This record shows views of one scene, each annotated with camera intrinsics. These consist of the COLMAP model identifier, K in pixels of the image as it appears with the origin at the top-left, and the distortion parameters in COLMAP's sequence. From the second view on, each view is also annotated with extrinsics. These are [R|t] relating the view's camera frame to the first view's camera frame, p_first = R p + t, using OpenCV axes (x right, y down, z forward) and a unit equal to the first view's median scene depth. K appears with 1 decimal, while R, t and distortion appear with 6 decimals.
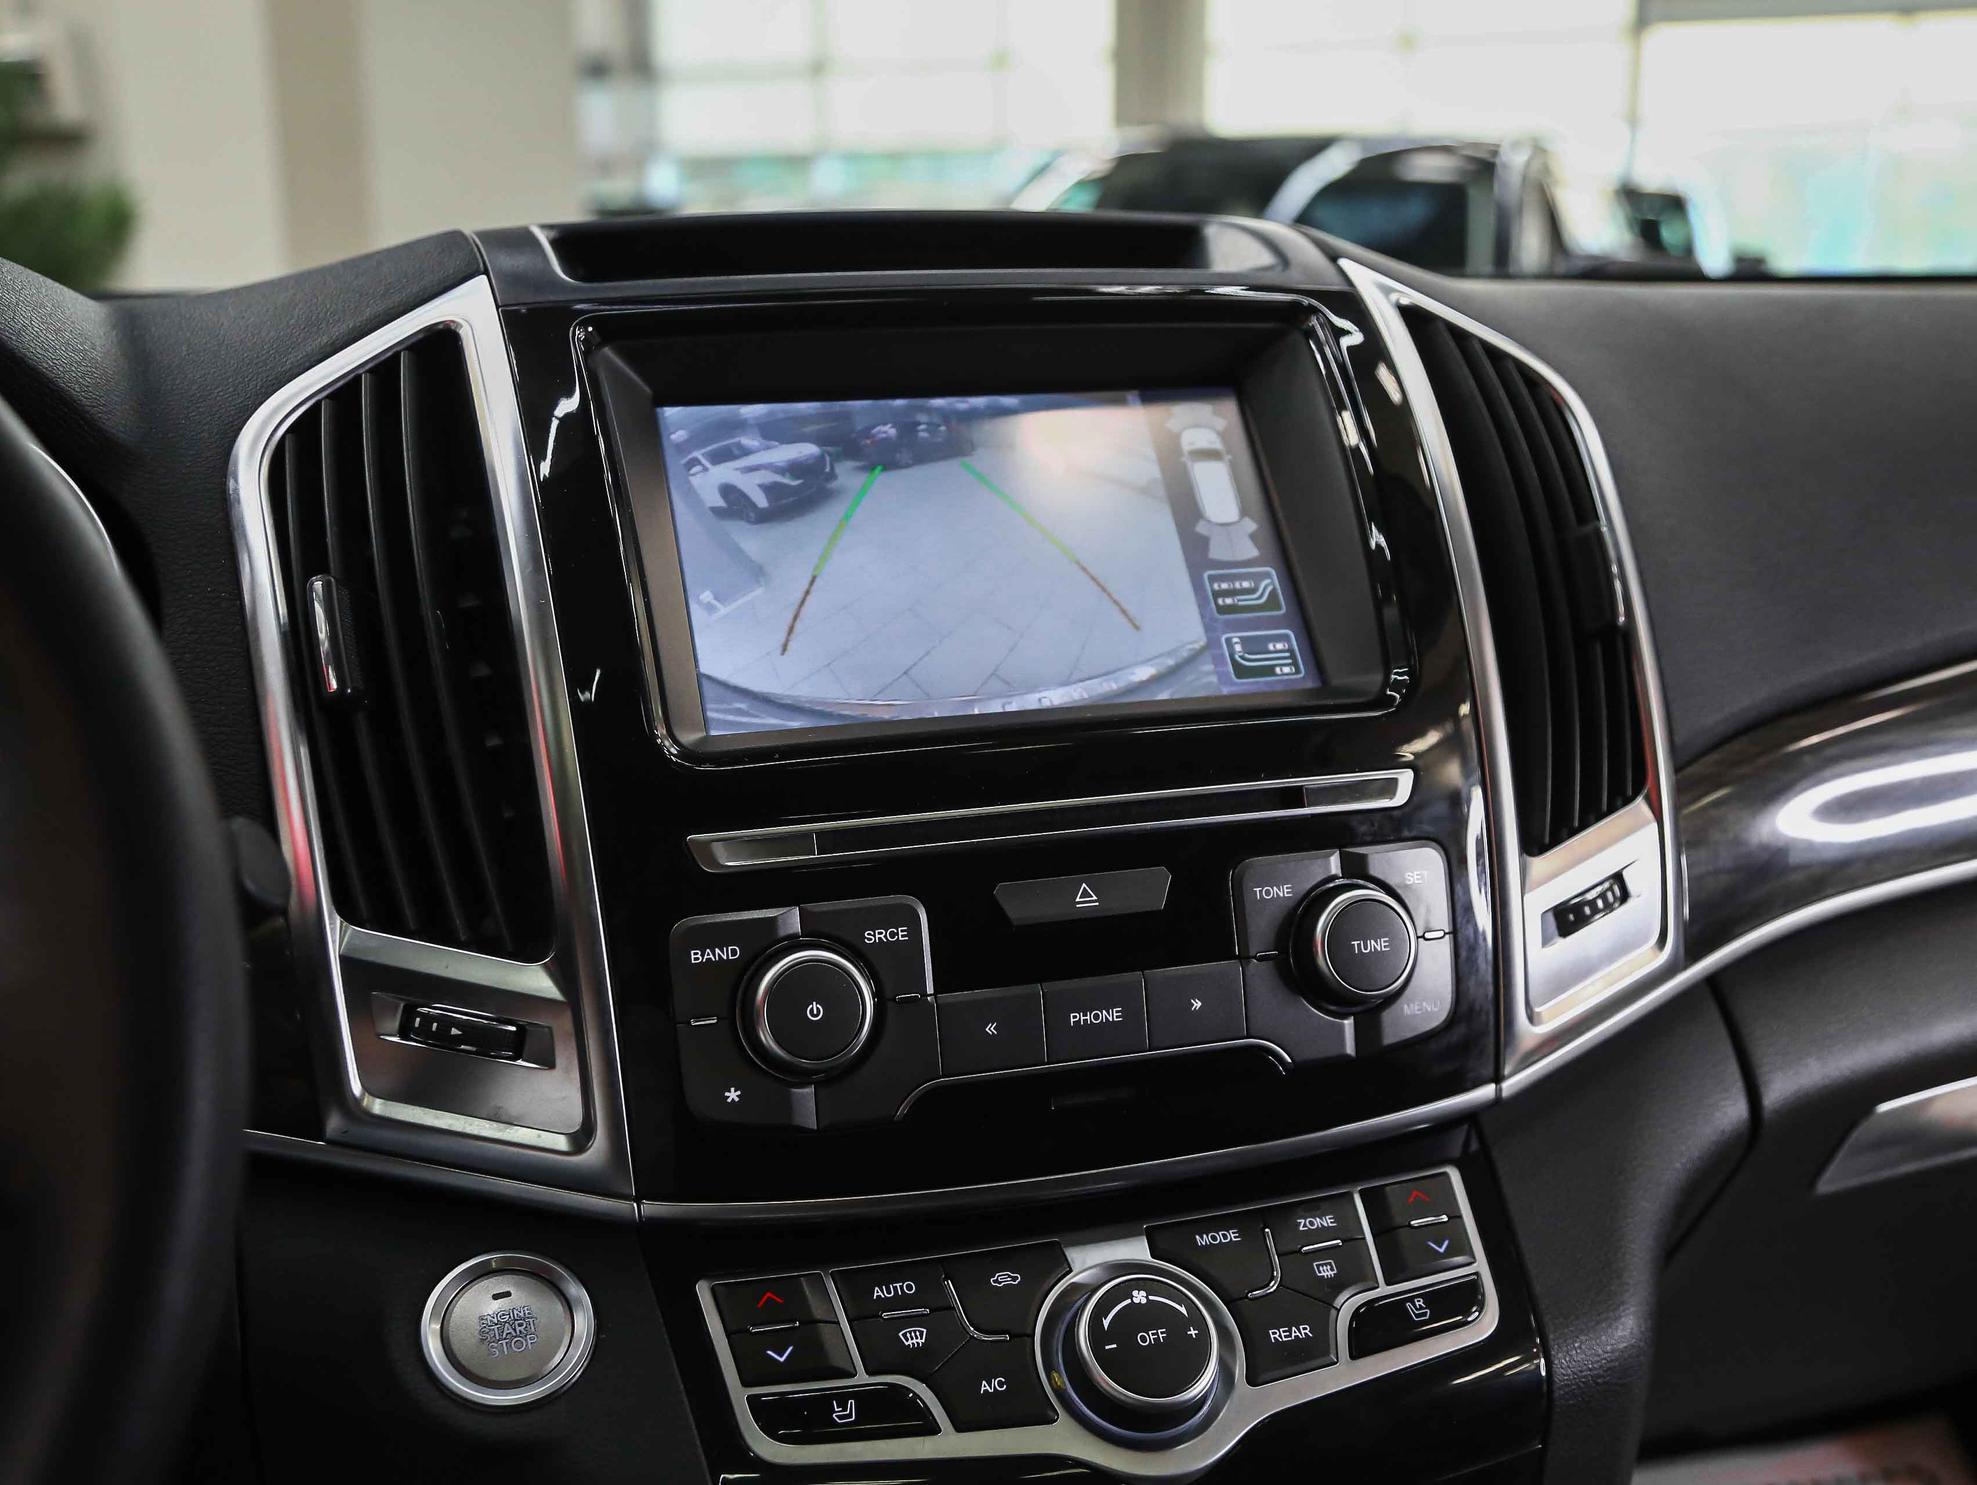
lens RADIAL K [[2192.8, 0, 988.5], [0, 2192.8, 742.5], [0, 0, 1]] dist [-0.005466, -0.000918]
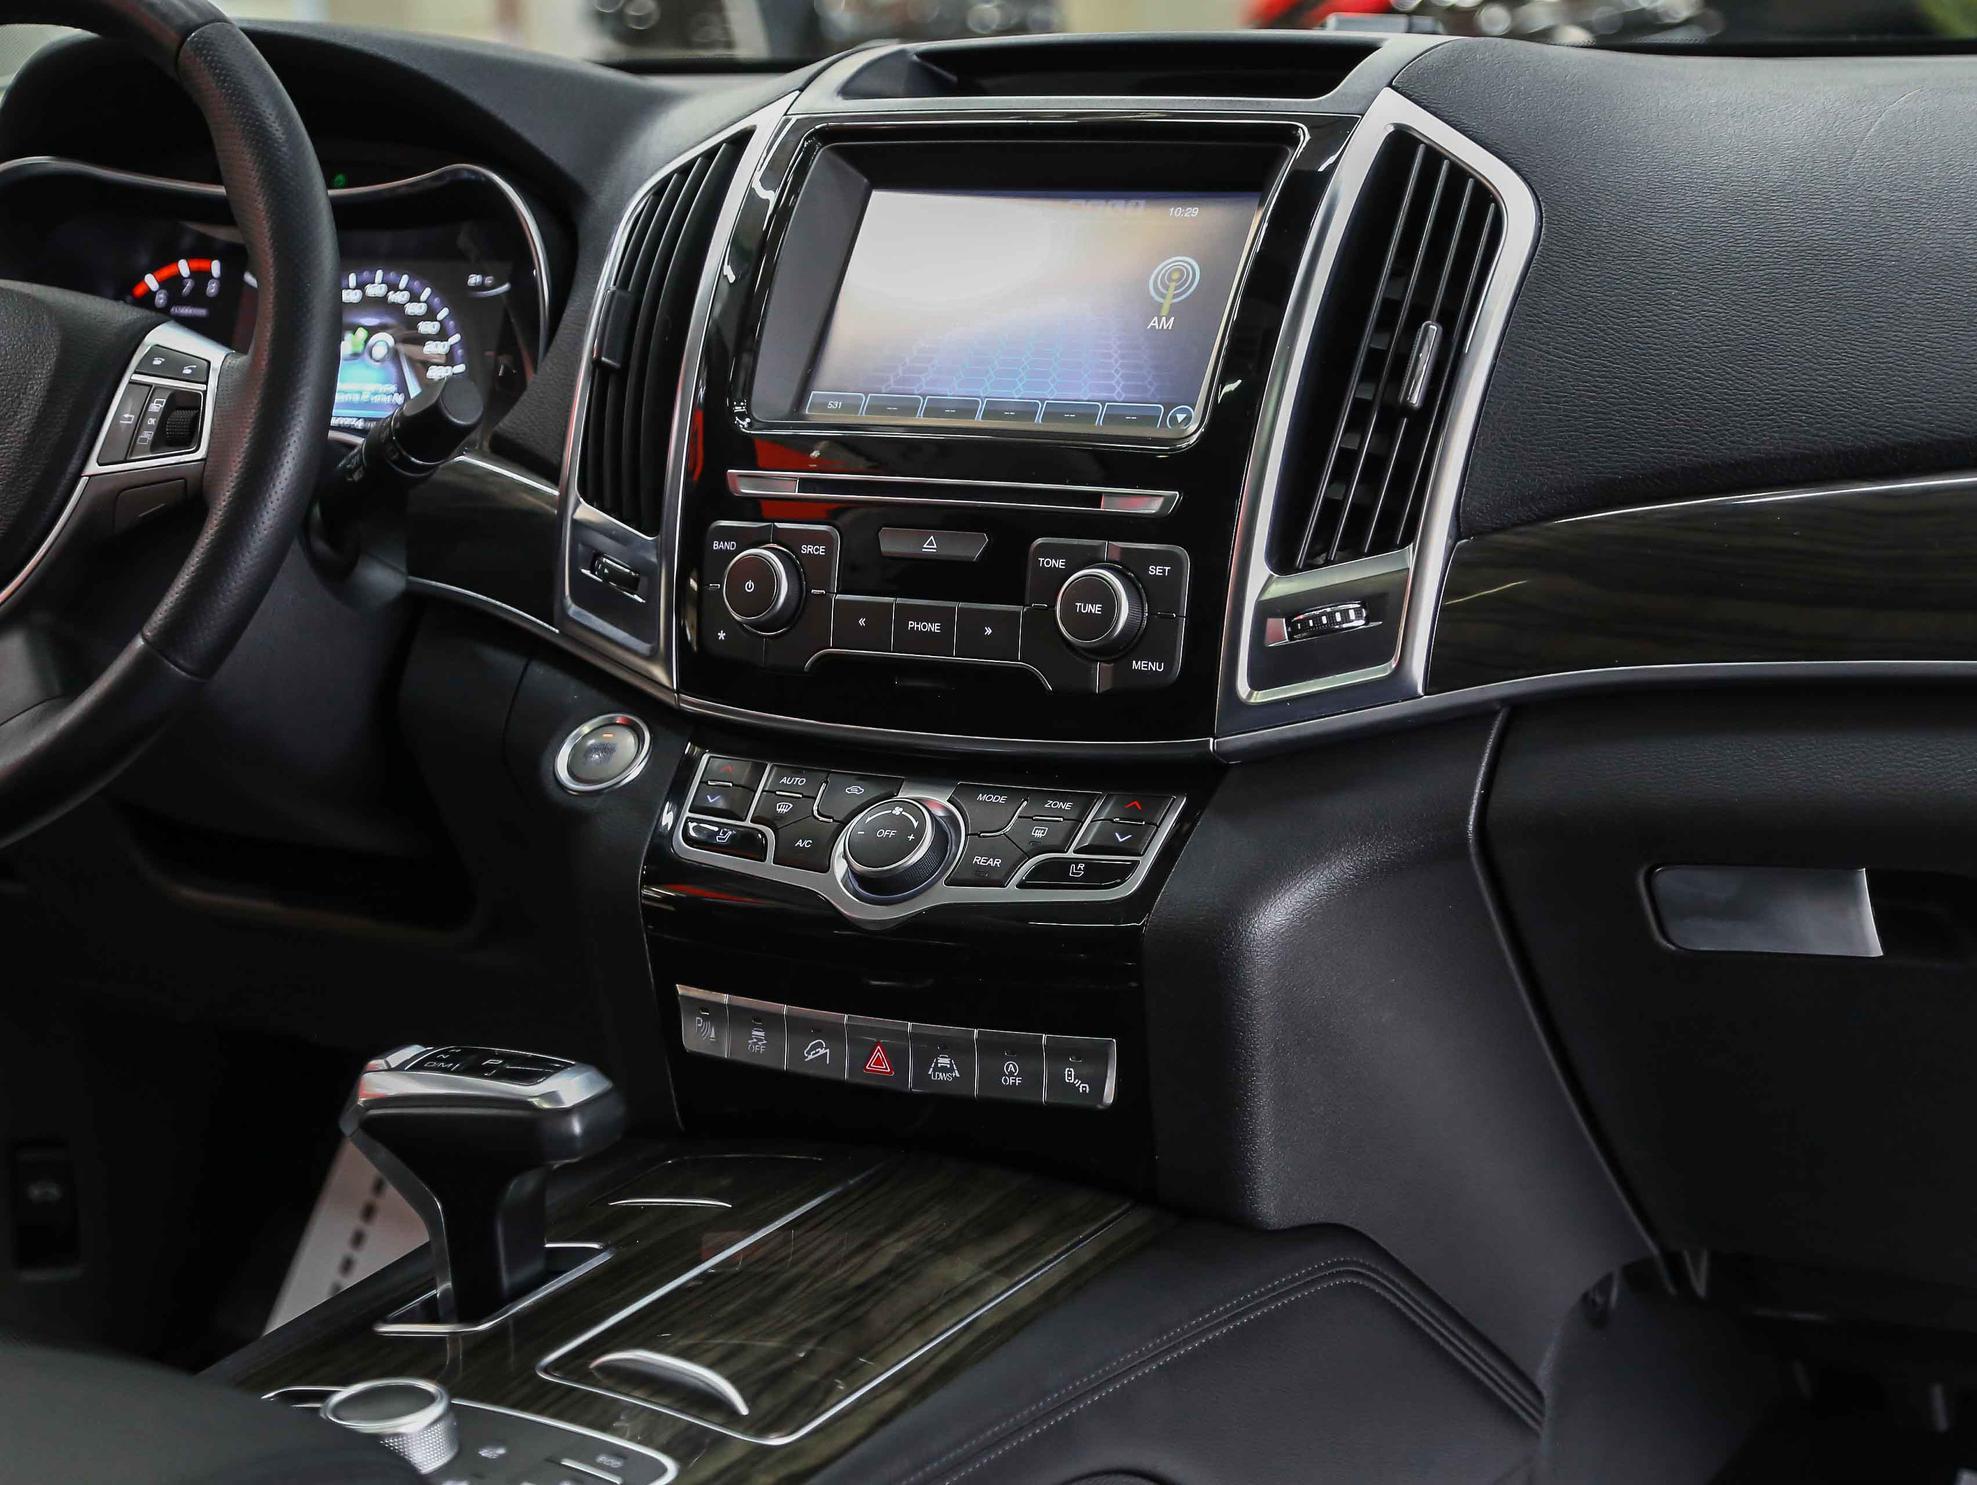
lens RADIAL K [[4105.9, 0, 986.8], [0, 4105.9, 748.2], [0, 0, 1]] dist [0.243919, 0.201255]
pose [[0.672822, 0.148154, -0.724818, 2.089400], [-0.127199, 0.988319, 0.083941, -0.031047], [0.728788, 0.035719, 0.683807, -0.852966]]
